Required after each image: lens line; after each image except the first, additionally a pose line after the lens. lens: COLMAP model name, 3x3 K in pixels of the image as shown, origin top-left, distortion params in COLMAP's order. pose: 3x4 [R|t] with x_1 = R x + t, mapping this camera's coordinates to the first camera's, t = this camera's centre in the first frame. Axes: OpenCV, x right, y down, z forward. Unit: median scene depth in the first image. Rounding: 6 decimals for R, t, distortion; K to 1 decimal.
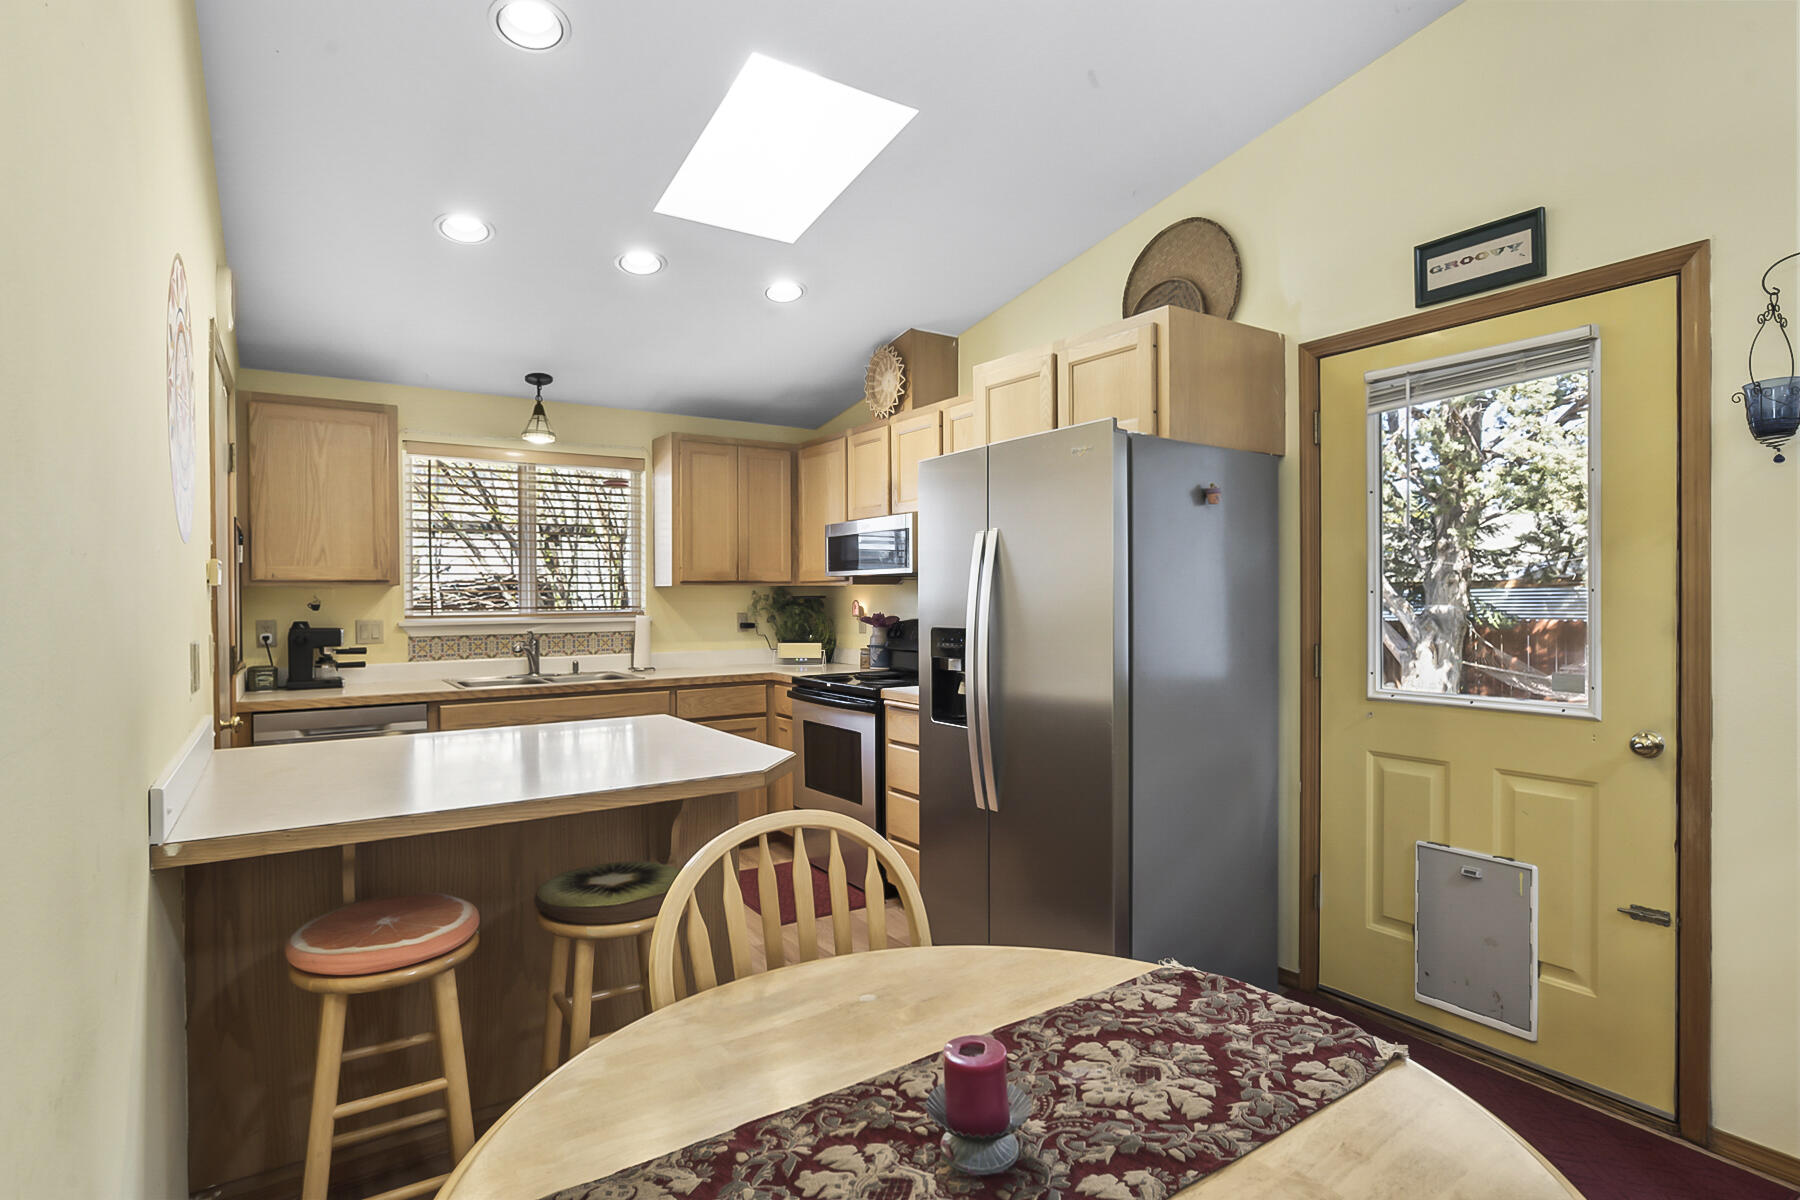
lens RADIAL K [[903.0, 0, 899.2], [0, 903.0, 603.5], [0, 0, 1]] dist [-0.020896, 0.009005]
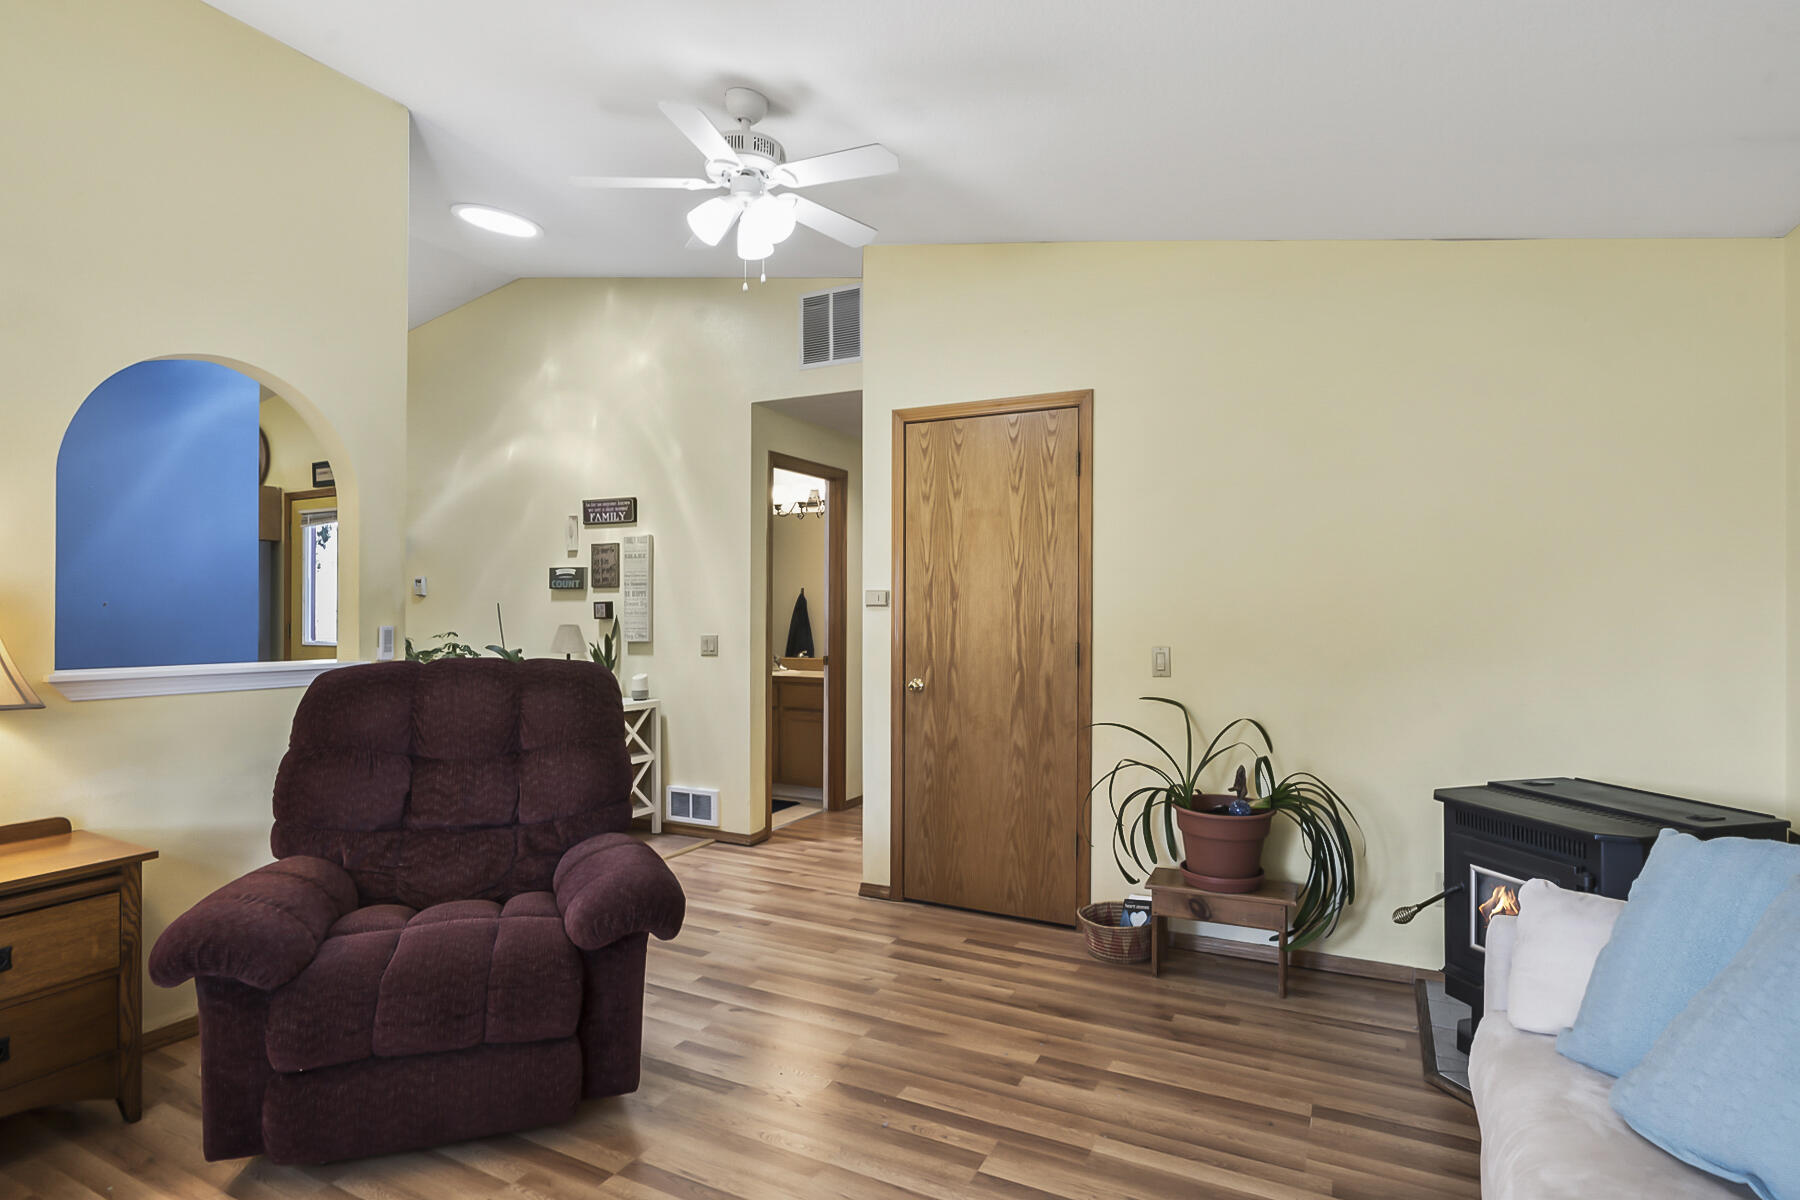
lens RADIAL K [[912.5, 0, 897.9], [0, 912.5, 602.0], [0, 0, 1]] dist [-0.020938, 0.009683]
pose [[0.877310, 0.007943, 0.479858, 0.480525], [-0.000276, 0.999871, -0.016046, 0.018013], [-0.479924, 0.013945, 0.877199, -1.203309]]
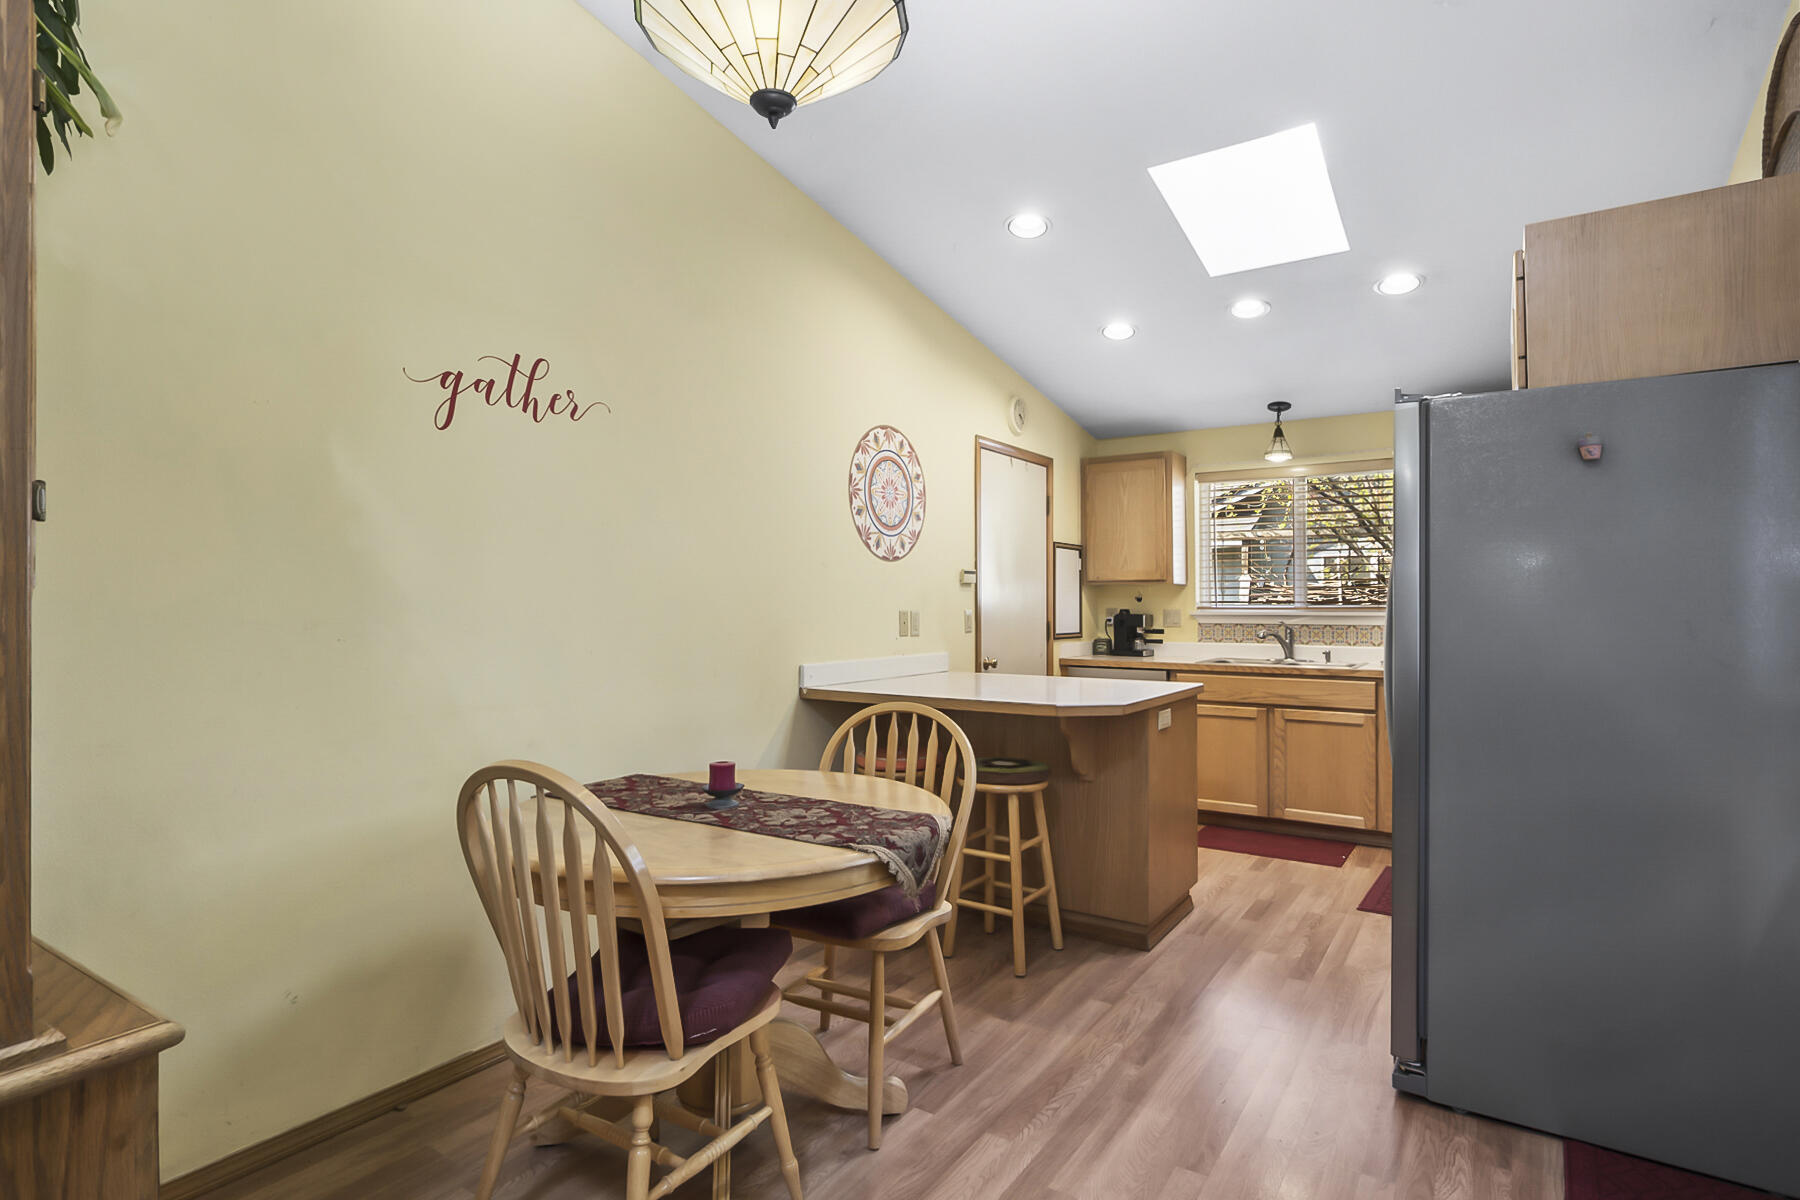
lens RADIAL K [[910.3, 0, 899.4], [0, 910.3, 593.9], [0, 0, 1]] dist [-0.024085, 0.011703]
pose [[0.372483, -0.003316, -0.928033, 0.515631], [-0.011037, 0.999907, -0.008003, 0.009985], [0.927973, 0.013224, 0.372412, 0.104418]]
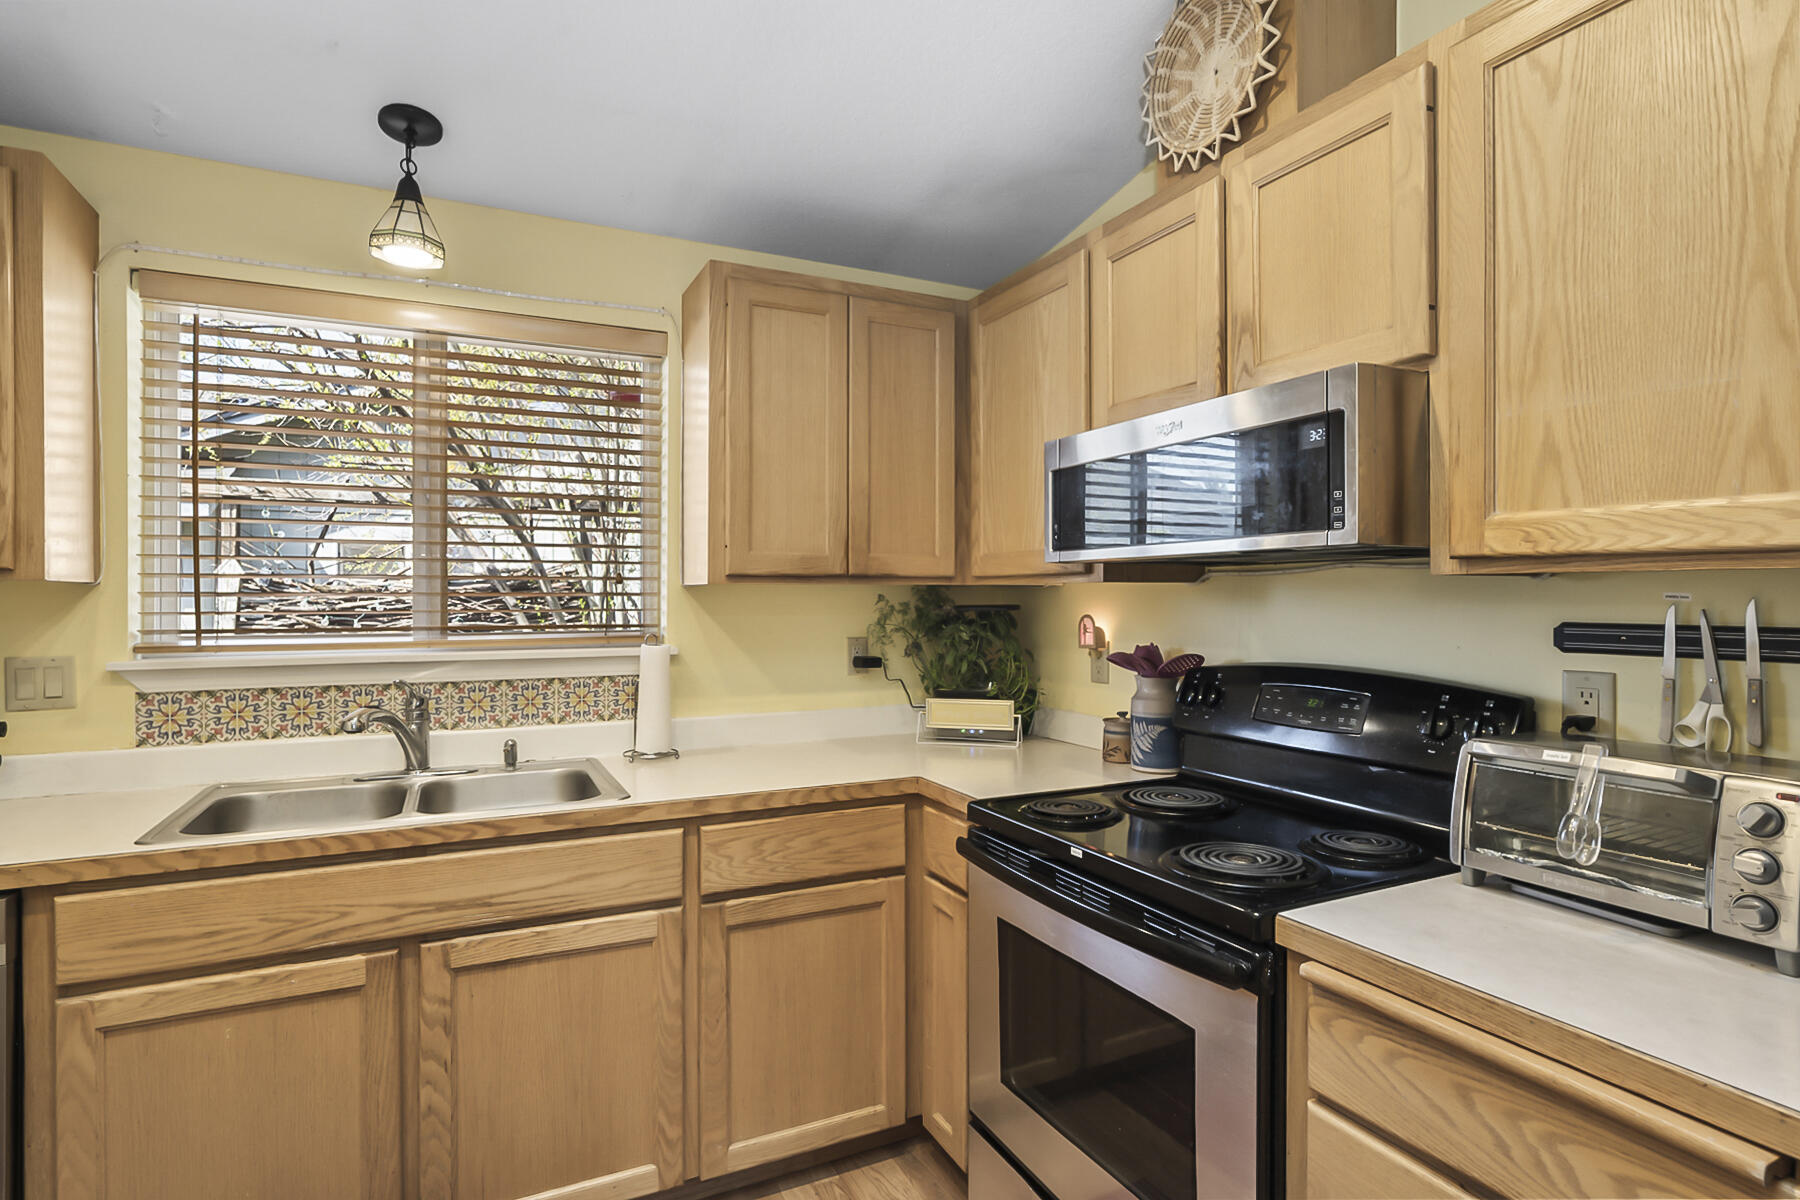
lens RADIAL K [[910.3, 0, 899.4], [0, 910.3, 593.9], [0, 0, 1]] dist [-0.024085, 0.011703]
pose [[0.989865, 0.004206, -0.141948, -0.093485], [-0.005814, 0.999924, -0.010915, -0.010848], [0.141891, 0.011630, 0.989814, 0.596167]]
